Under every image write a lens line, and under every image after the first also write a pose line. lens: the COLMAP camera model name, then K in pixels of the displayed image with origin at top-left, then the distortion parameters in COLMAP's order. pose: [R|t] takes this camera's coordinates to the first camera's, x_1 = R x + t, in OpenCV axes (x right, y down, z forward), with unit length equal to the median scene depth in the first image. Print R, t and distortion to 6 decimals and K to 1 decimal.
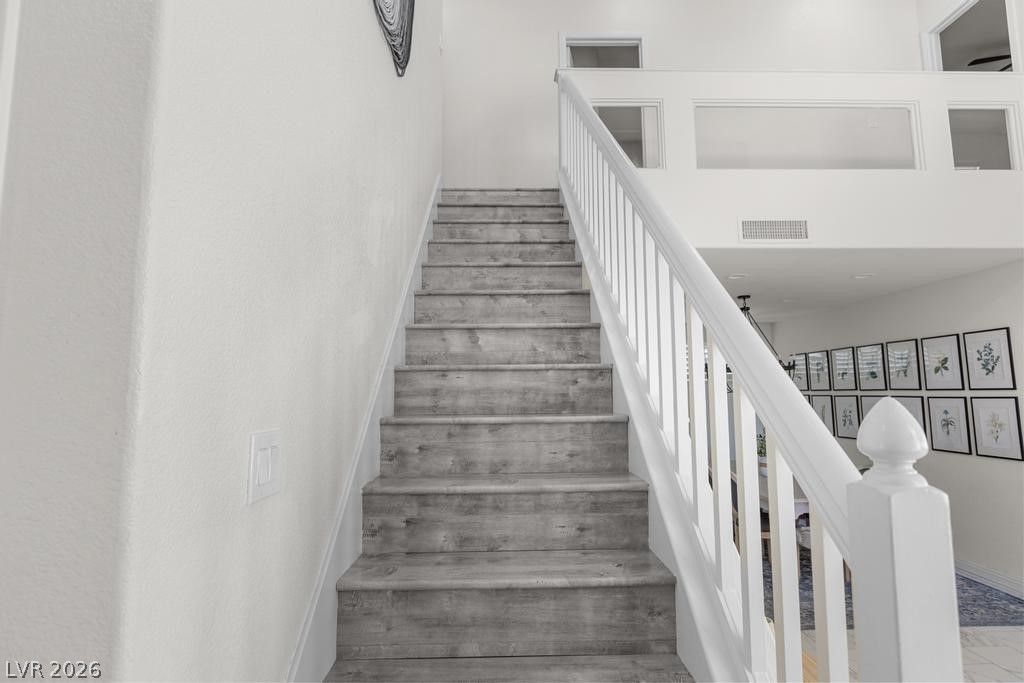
lens RADIAL K [[510.8, 0, 508.5], [0, 510.8, 340.1], [0, 0, 1]] dist [0.000189, -0.000603]
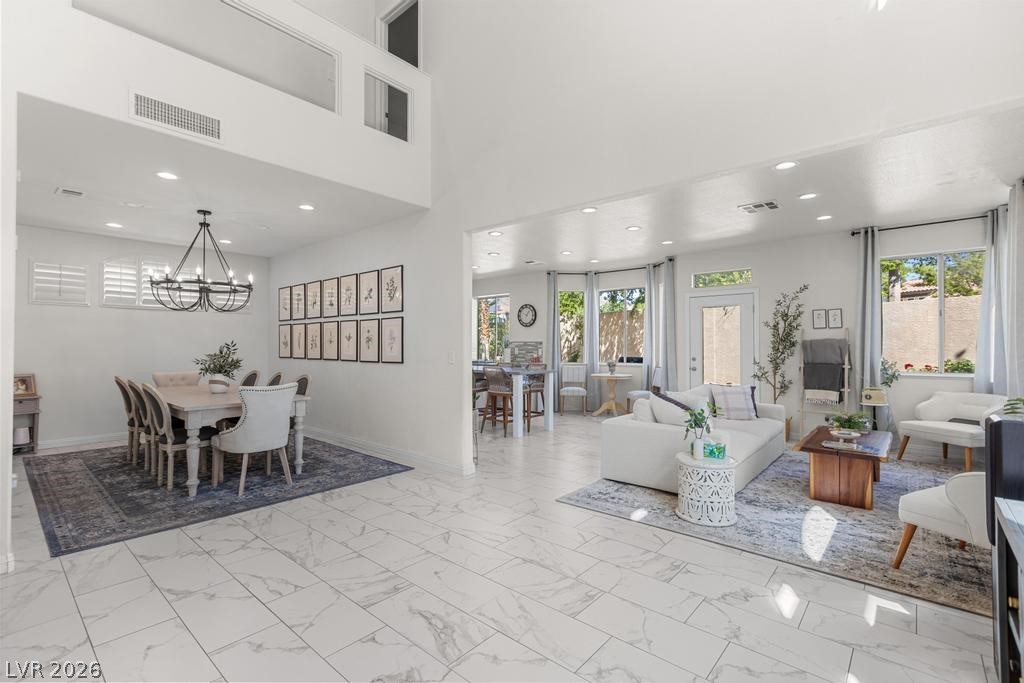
lens RADIAL K [[462.5, 0, 512.0], [0, 462.5, 341.5], [0, 0, 1]] dist [-0.004354, -0.000336]
pose [[0.666321, 0.009966, 0.745598, 0.253460], [-0.079314, 0.995185, 0.057579, 0.076979], [-0.741434, -0.097503, 0.663904, -0.034667]]
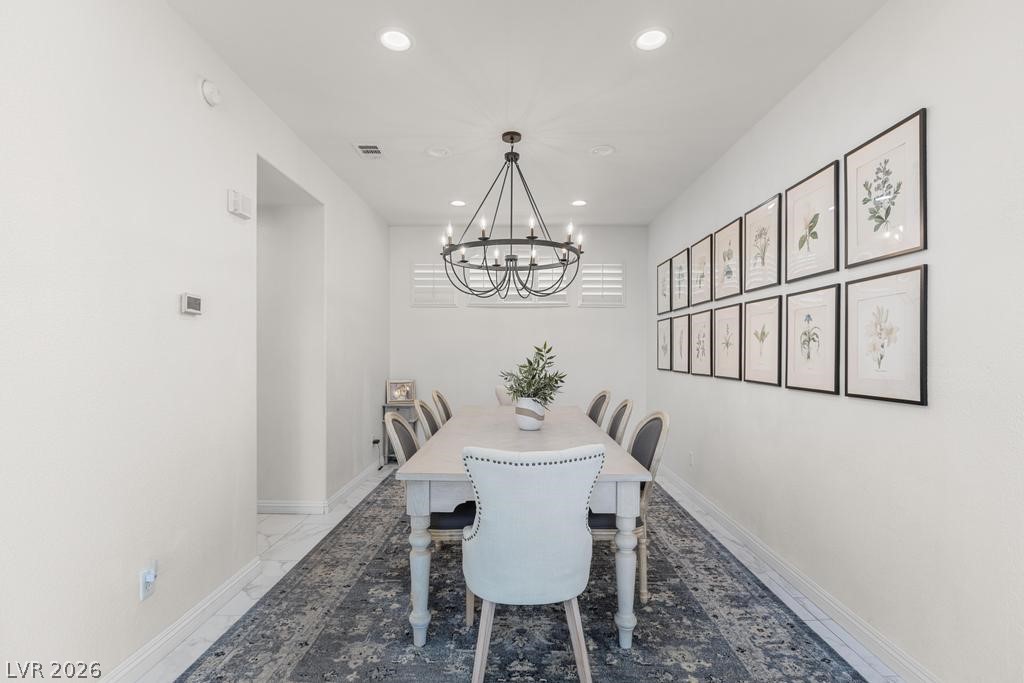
lens RADIAL K [[472.7, 0, 512.3], [0, 472.7, 352.6], [0, 0, 1]] dist [-0.002271, -0.000244]
pose [[0.999797, 0.007639, -0.018653, 0.594944], [-0.005590, 0.994182, 0.107565, 0.134538], [0.019366, -0.107439, 0.994023, 0.531880]]
